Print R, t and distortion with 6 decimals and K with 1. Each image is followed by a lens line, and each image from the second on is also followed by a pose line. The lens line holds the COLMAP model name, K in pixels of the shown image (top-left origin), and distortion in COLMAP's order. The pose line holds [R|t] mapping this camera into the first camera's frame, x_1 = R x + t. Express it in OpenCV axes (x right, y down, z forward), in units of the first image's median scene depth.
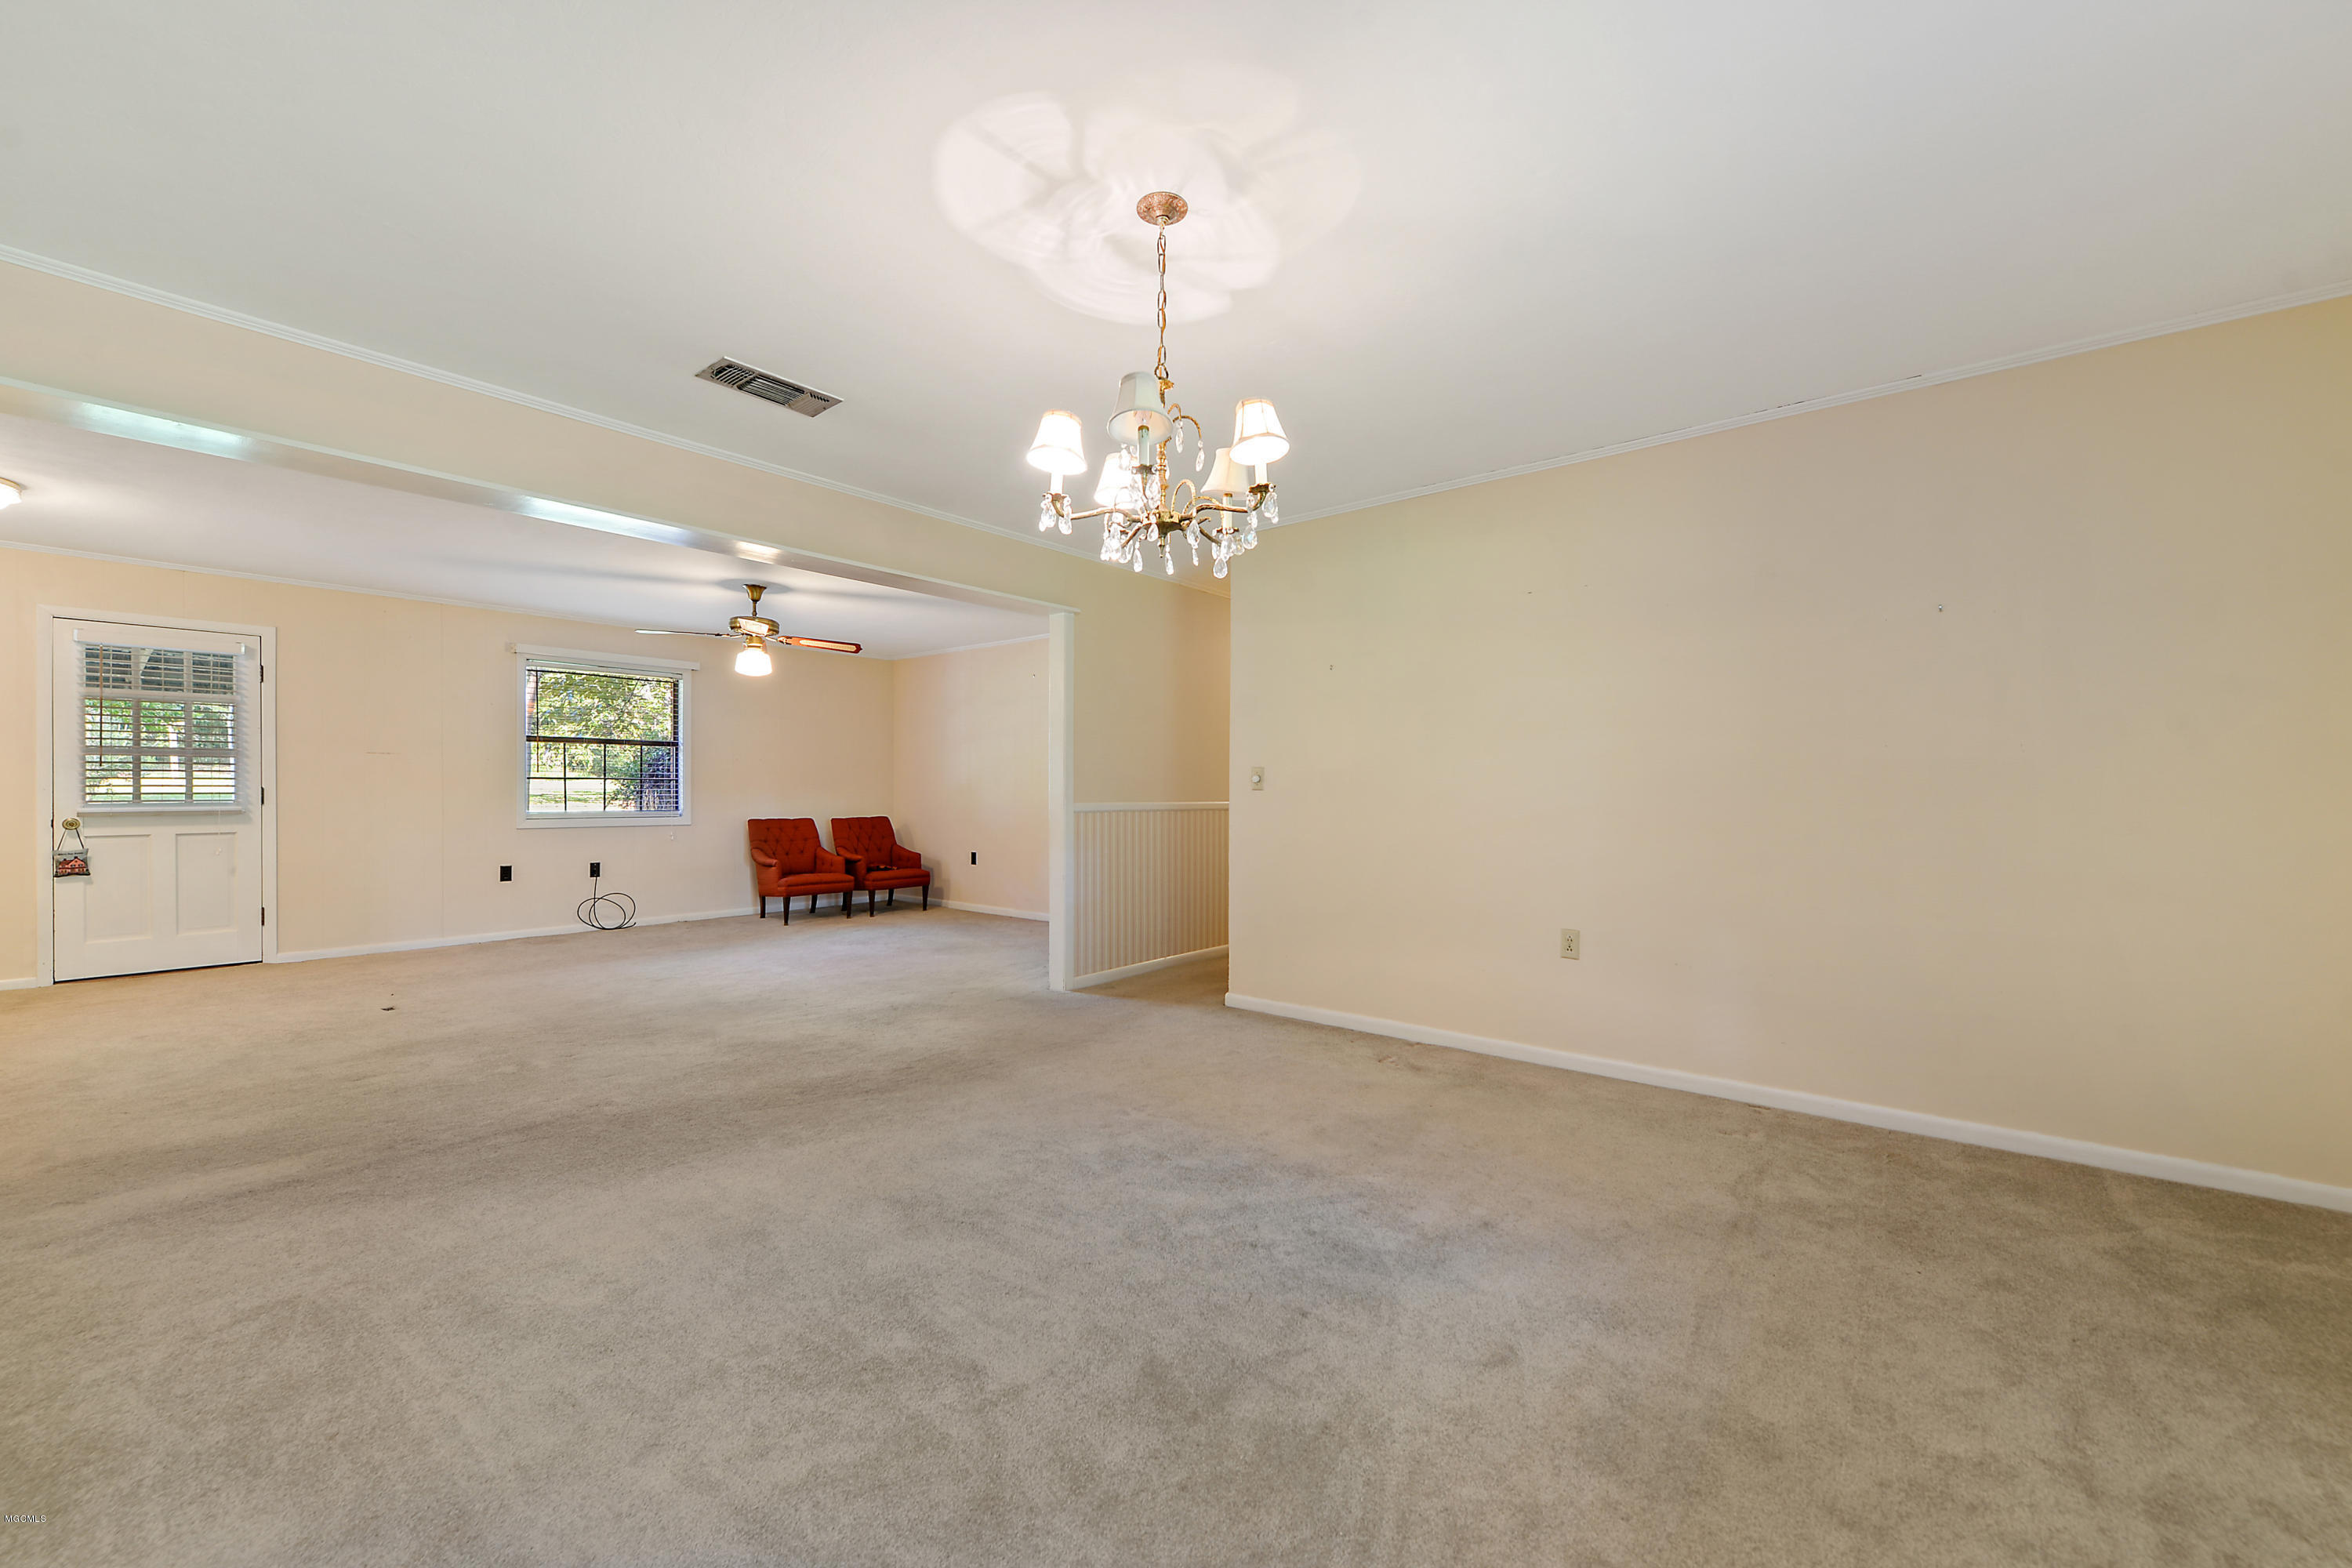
lens RADIAL K [[946.4, 0, 1168.4], [0, 946.4, 783.0], [0, 0, 1]] dist [0.012561, 0.000216]
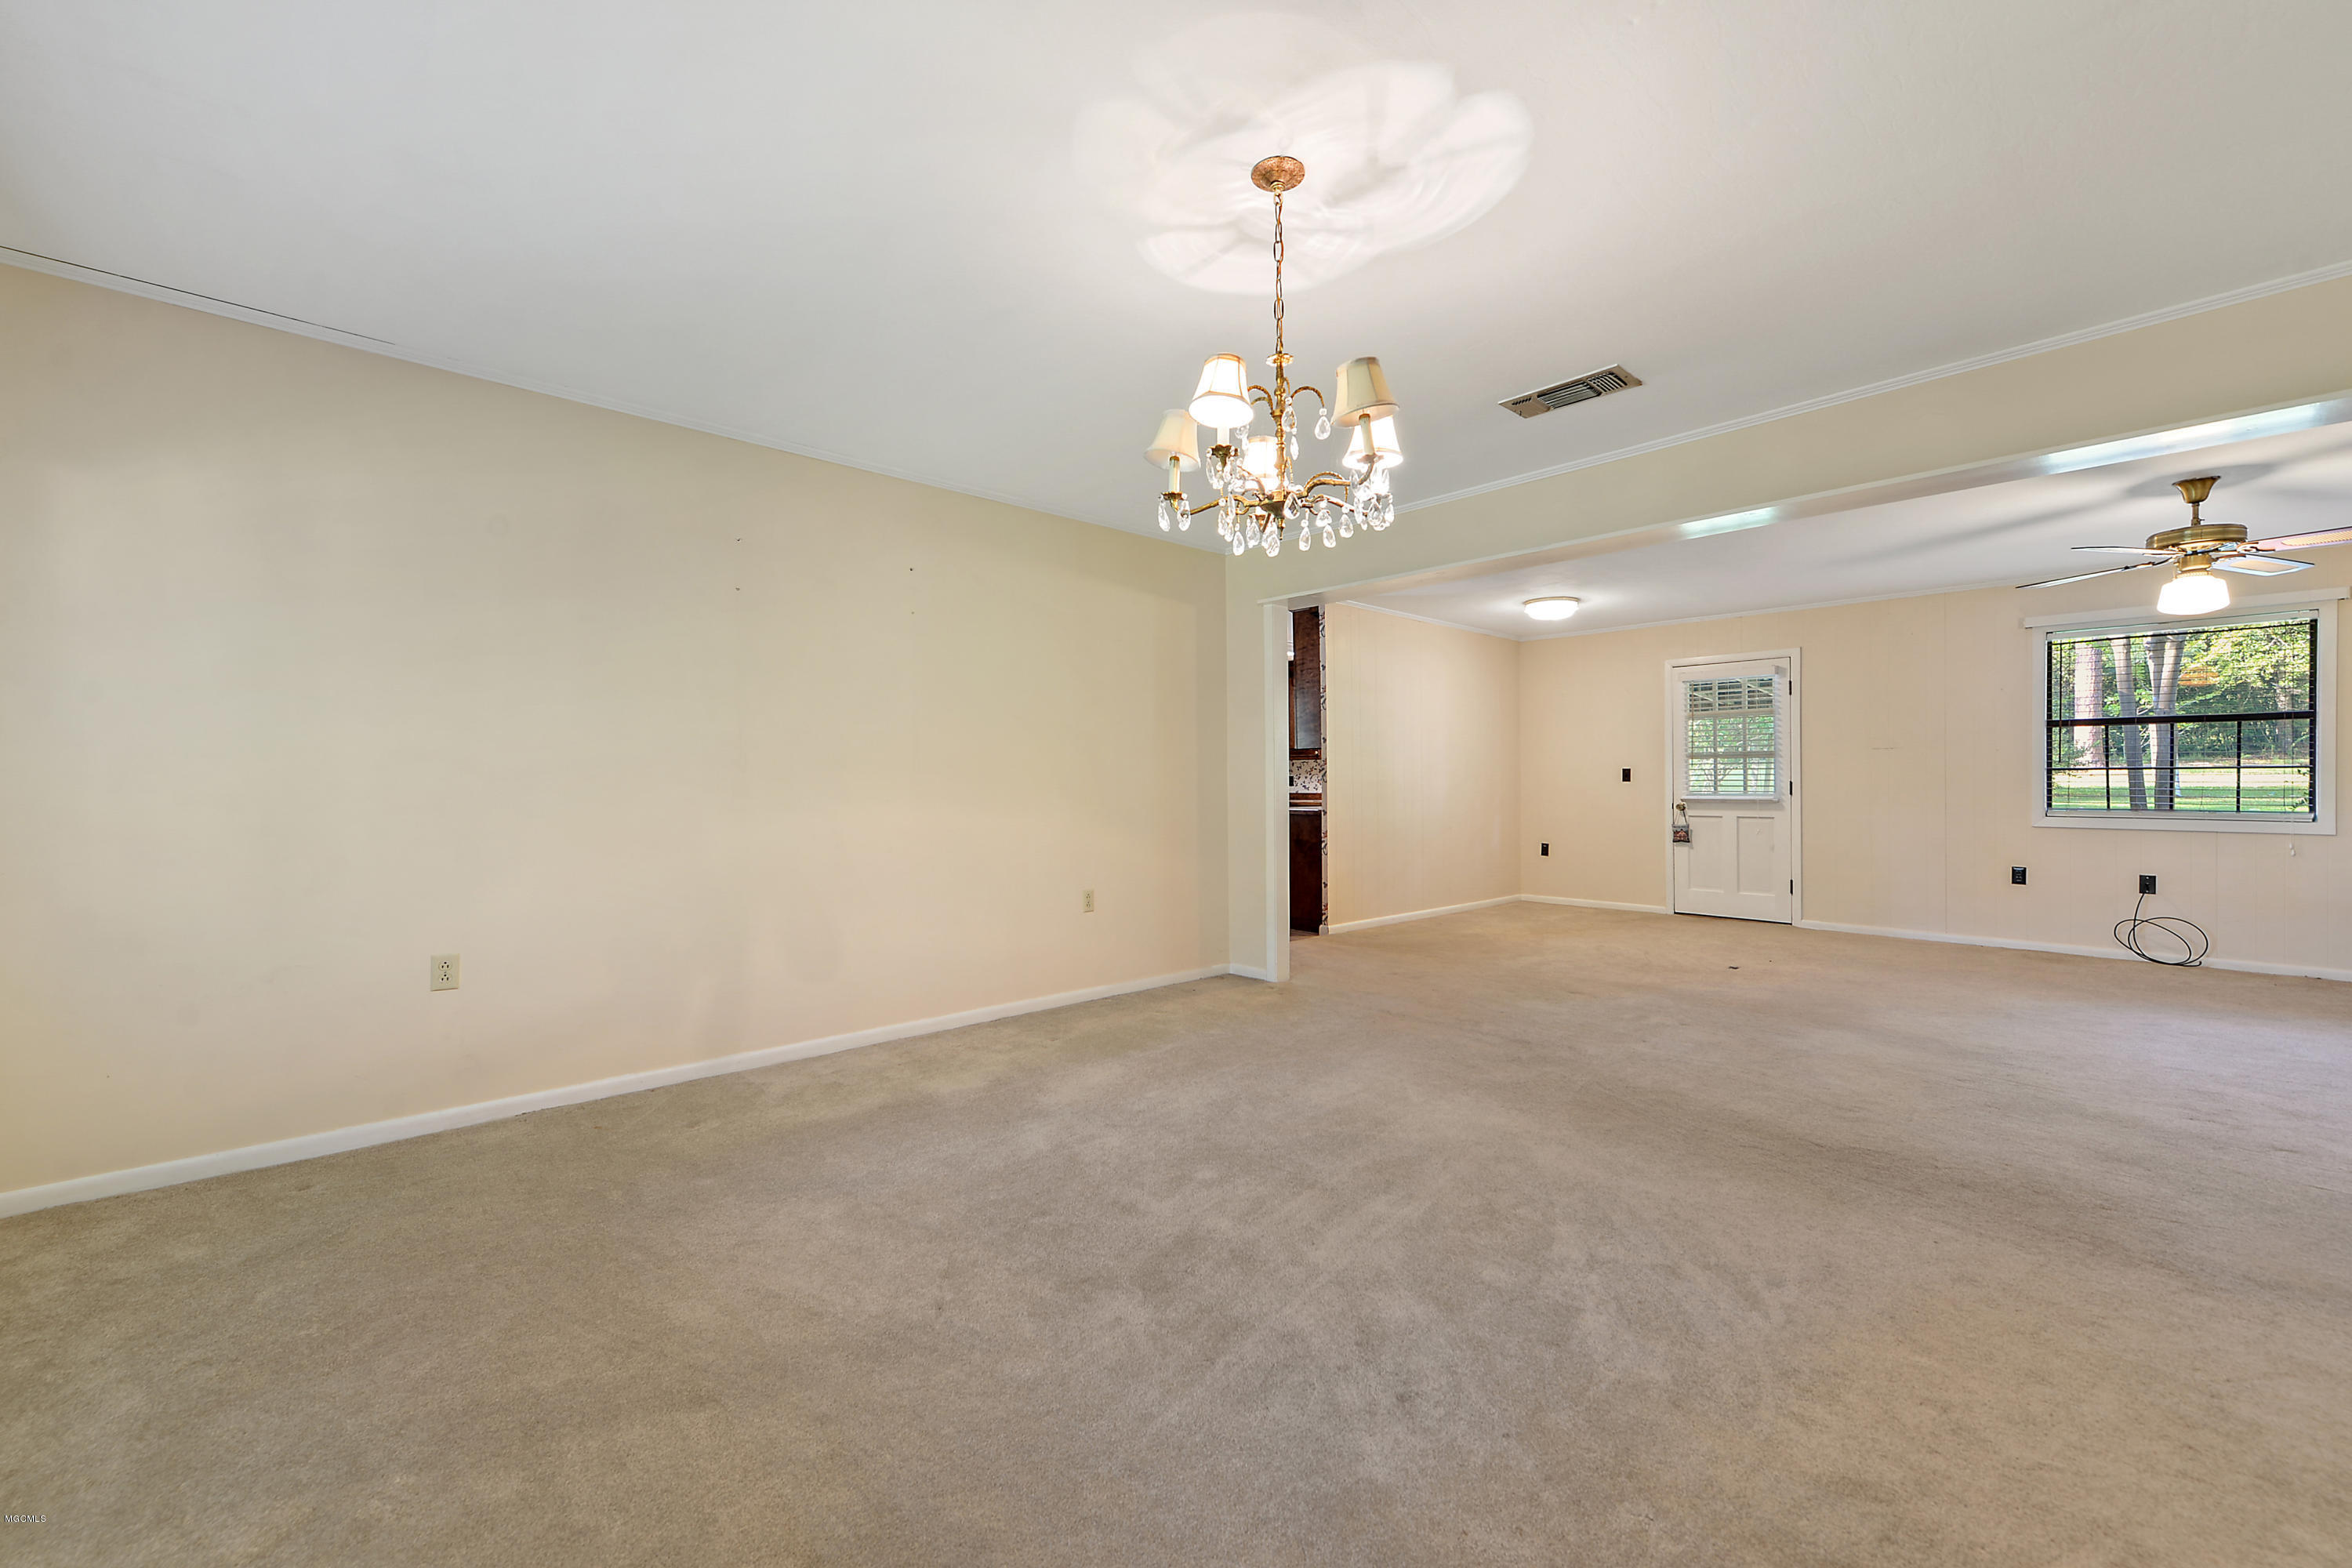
lens RADIAL K [[946.4, 0, 1170.9], [0, 946.4, 783.7], [0, 0, 1]] dist [0.012561, 0.000216]
pose [[-0.146487, -0.004365, -0.989203, 0.385122], [0.007363, 0.999958, -0.005503, 0.008610], [0.989185, -0.008090, -0.146449, 0.409834]]
